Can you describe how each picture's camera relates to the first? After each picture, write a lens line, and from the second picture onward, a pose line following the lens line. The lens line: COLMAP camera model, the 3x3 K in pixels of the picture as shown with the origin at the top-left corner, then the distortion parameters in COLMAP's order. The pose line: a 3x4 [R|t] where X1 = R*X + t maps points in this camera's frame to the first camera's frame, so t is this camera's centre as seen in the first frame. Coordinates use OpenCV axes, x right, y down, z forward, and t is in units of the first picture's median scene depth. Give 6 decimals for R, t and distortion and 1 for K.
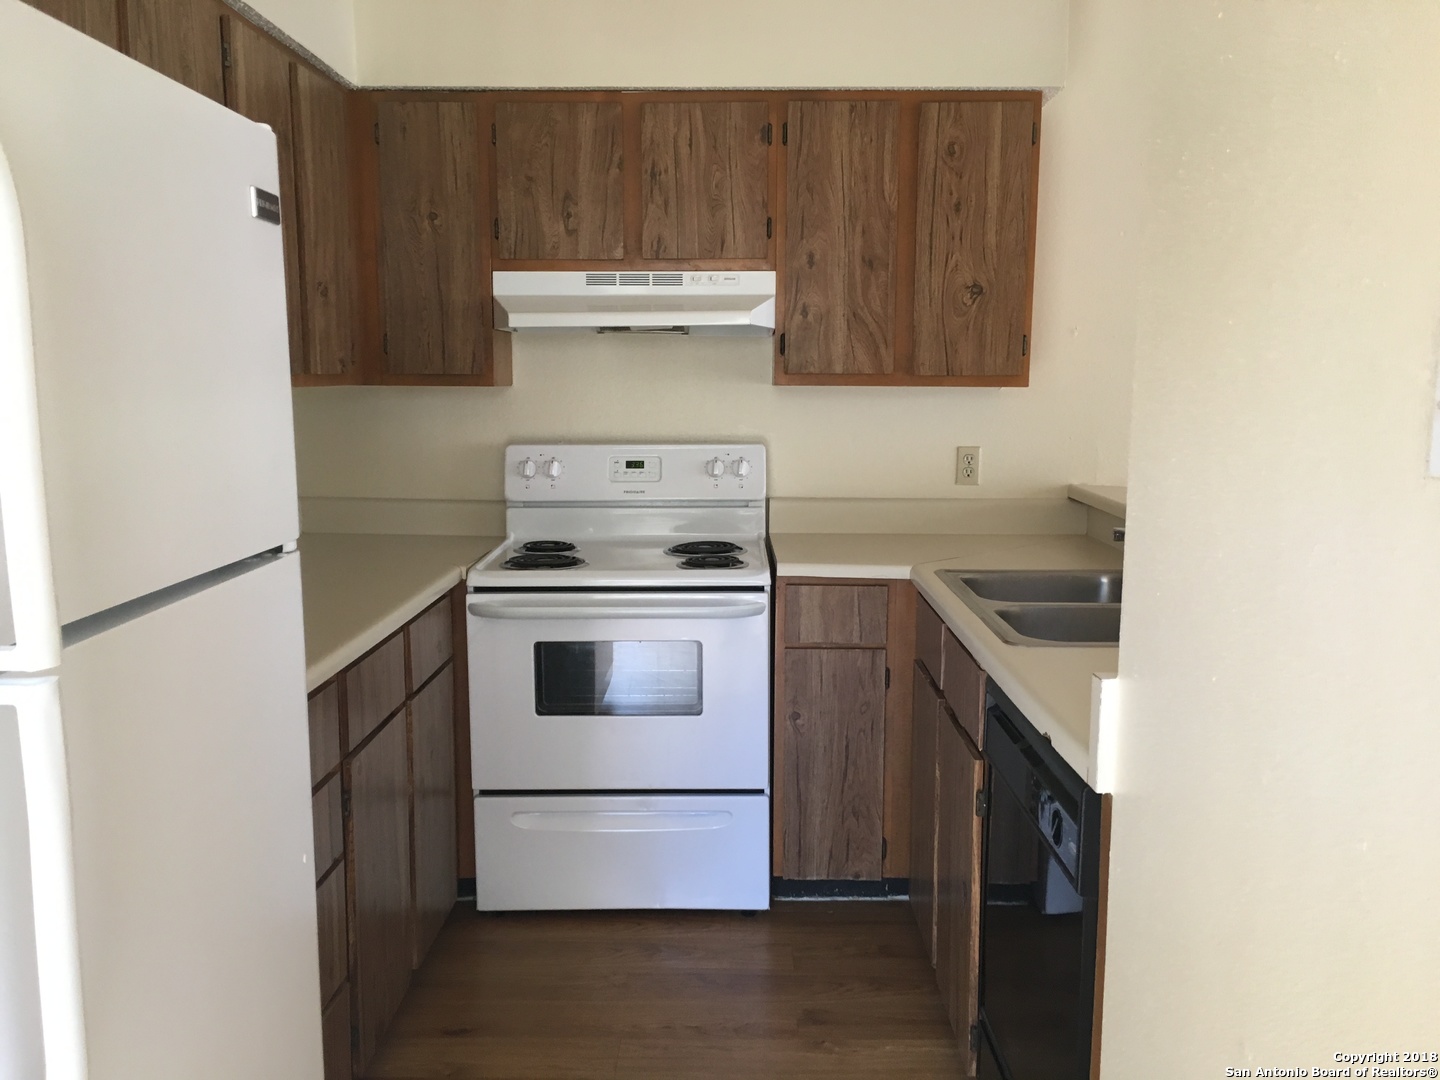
lens RADIAL K [[1219.7, 0, 721.2], [0, 1219.7, 541.2], [0, 0, 1]] dist [0.053027, 0.006092]
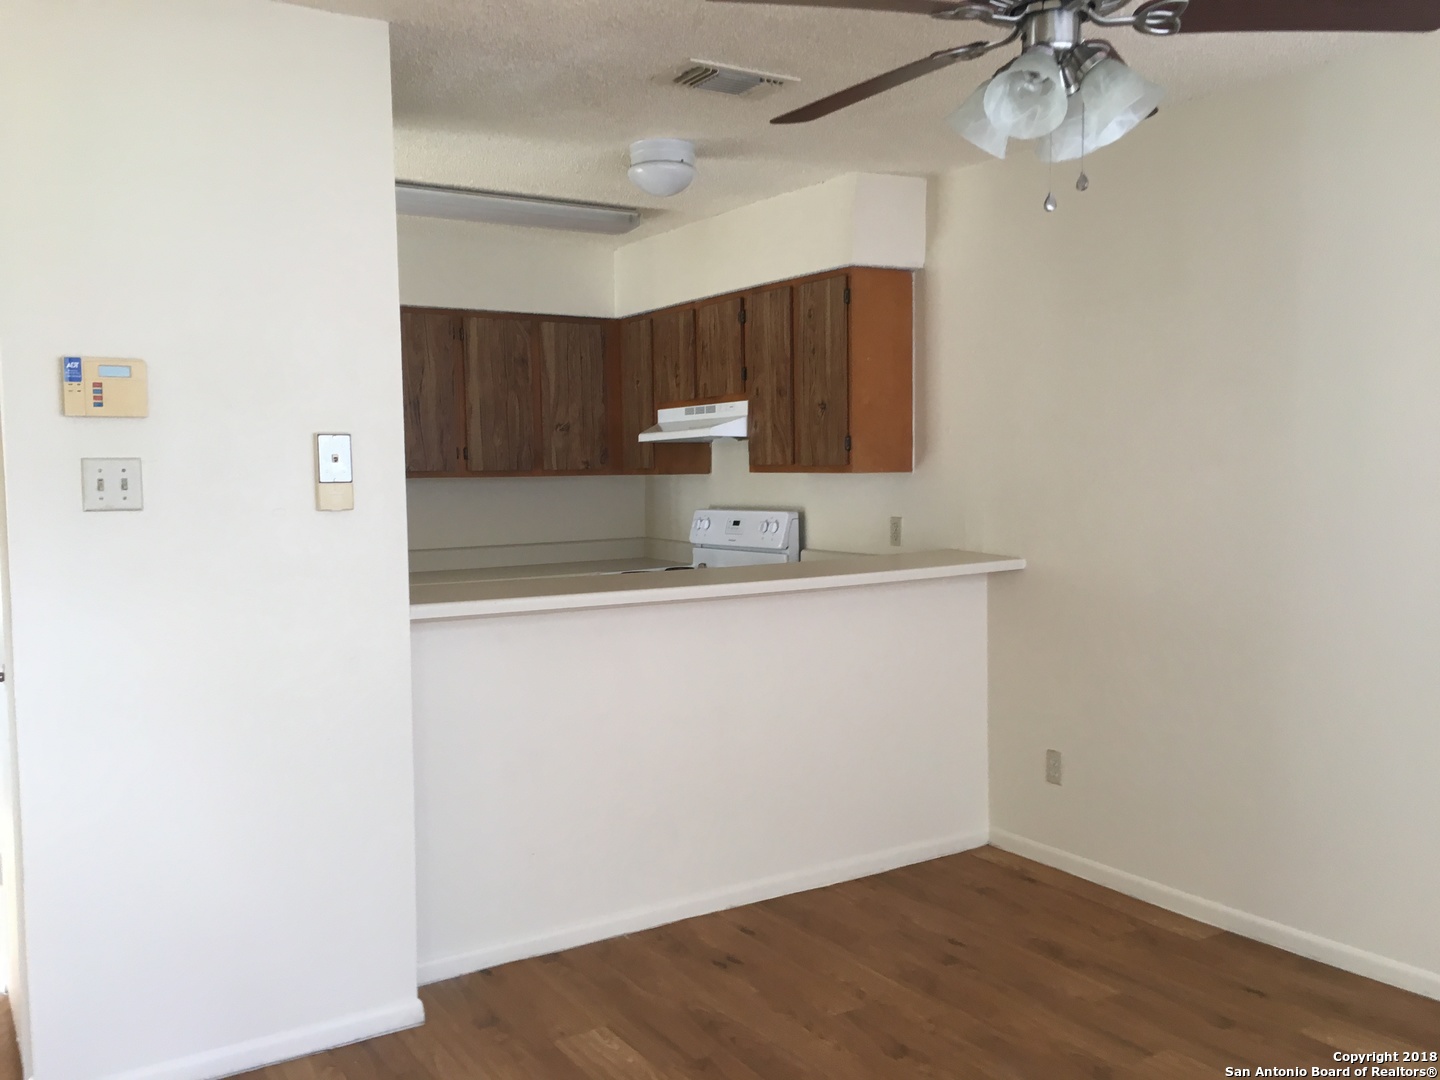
lens RADIAL K [[1219.7, 0, 718.9], [0, 1219.7, 539.2], [0, 0, 1]] dist [0.053027, 0.006092]
pose [[0.560088, 0.036996, -0.827606, 1.329447], [-0.093573, 0.995434, -0.018828, -0.011357], [0.823131, 0.087987, 0.560993, 0.109379]]
